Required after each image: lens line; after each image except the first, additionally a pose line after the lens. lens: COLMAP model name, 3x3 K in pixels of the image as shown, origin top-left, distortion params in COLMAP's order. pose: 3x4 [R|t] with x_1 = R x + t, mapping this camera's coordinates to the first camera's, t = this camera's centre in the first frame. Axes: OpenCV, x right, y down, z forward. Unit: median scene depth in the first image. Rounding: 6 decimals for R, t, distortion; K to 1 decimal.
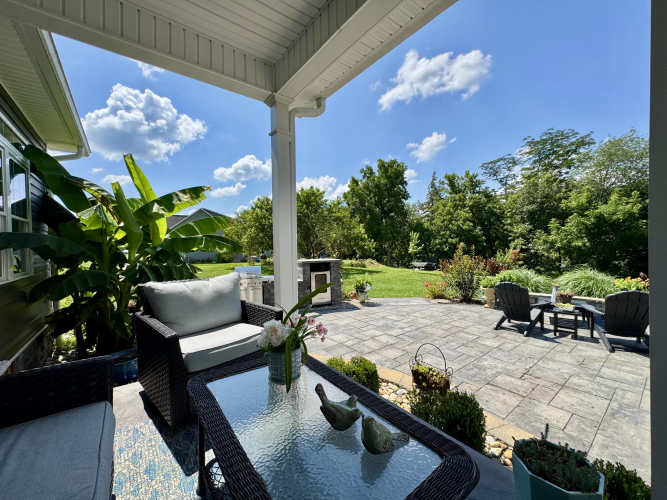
lens RADIAL K [[266.9, 0, 333.5], [0, 266.9, 250.0], [0, 0, 1]] dist [-0.002431, -0.000853]
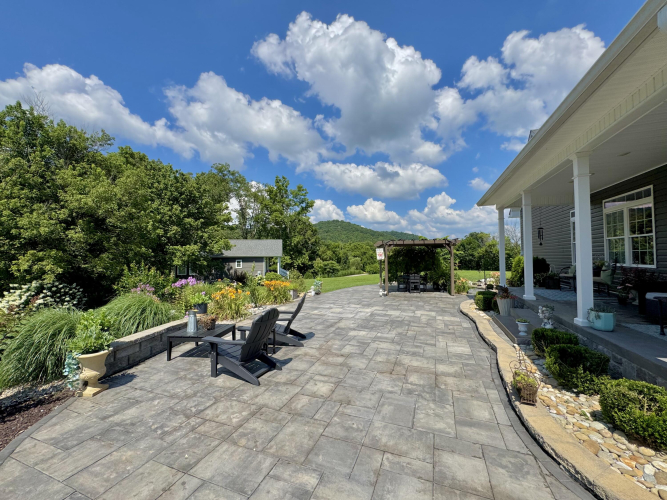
lens RADIAL K [[266.9, 0, 333.5], [0, 266.9, 250.0], [0, 0, 1]] dist [-0.002431, -0.000853]
pose [[-0.522650, 0.042254, 0.851500, -0.094208], [0.030667, 0.999056, -0.030752, -0.017904], [-0.851996, 0.010040, -0.523452, 1.356511]]
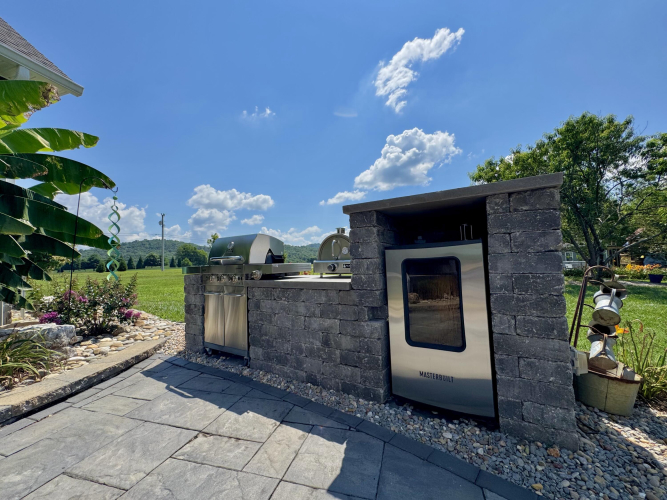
lens RADIAL K [[258.1, 0, 333.5], [0, 258.1, 250.0], [0, 0, 1]] dist [-0.001511, -0.000147]
pose [[0.573102, -0.052642, -0.817791, 0.123030], [-0.006632, 0.997604, -0.068864, 0.158007], [0.819457, 0.044890, 0.571380, 1.305445]]
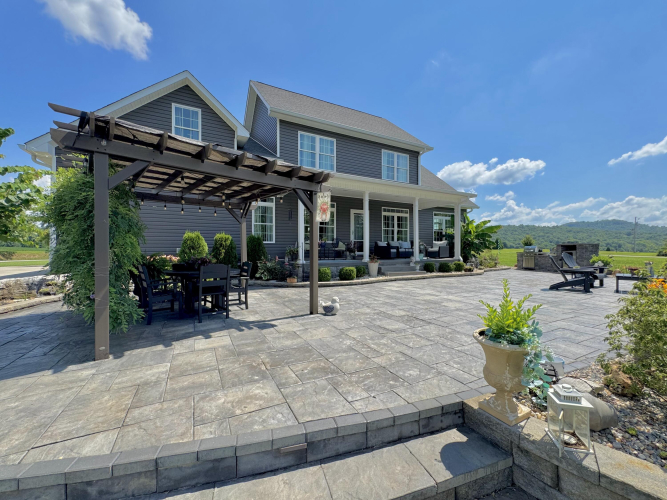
lens RADIAL K [[266.9, 0, 333.5], [0, 266.9, 250.0], [0, 0, 1]] dist [-0.002431, -0.000853]
pose [[-0.177824, 0.020667, -0.983845, 2.773005], [-0.009544, 0.999696, 0.022725, 0.087320], [0.984016, 0.013431, -0.177573, -0.135737]]
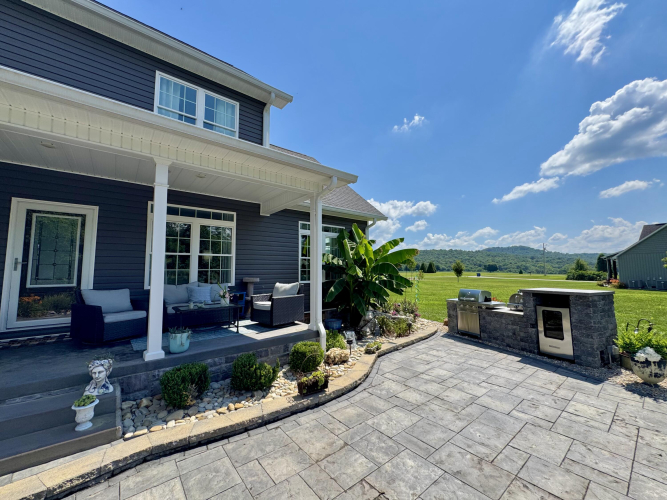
lens RADIAL K [[266.9, 0, 333.5], [0, 266.9, 250.0], [0, 0, 1]] dist [-0.002431, -0.000853]
pose [[0.019024, -0.064650, -0.997727, 1.021463], [-0.006494, 0.997878, -0.064784, -0.028189], [0.999798, 0.007712, 0.018564, 0.669016]]
